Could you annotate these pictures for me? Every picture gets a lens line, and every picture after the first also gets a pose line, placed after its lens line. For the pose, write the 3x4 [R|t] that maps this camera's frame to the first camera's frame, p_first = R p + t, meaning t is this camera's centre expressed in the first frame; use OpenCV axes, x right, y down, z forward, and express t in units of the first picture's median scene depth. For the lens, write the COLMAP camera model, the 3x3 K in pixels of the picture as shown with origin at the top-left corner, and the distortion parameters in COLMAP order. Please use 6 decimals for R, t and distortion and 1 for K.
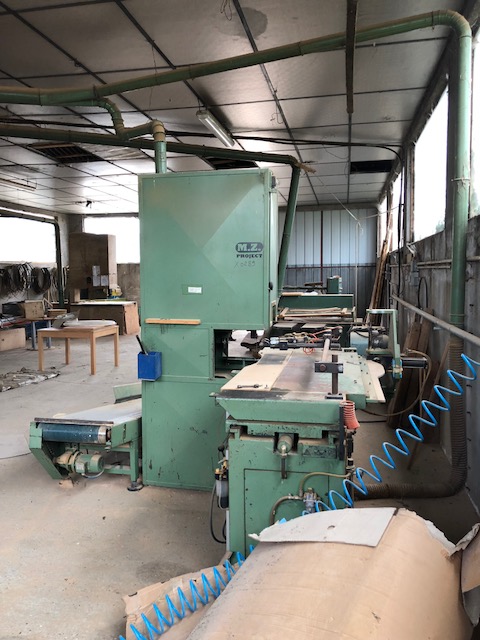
lens RADIAL K [[522.6, 0, 241.4], [0, 522.6, 316.2], [0, 0, 1]] dist [0.013711, 0.002195]
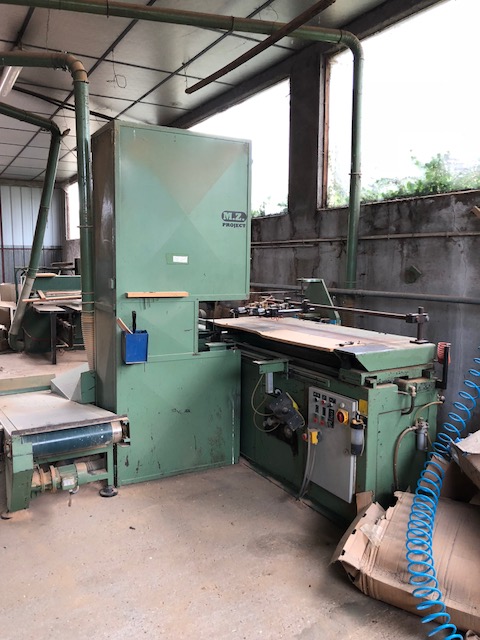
lens RADIAL K [[522.6, 0, 224.8], [0, 522.6, 320.2], [0, 0, 1]] dist [0.013711, 0.002195]
pose [[0.746737, -0.062051, 0.662219, -0.658248], [0.042508, 0.998056, 0.045586, 0.018730], [-0.663760, -0.005891, 0.747922, 0.261446]]
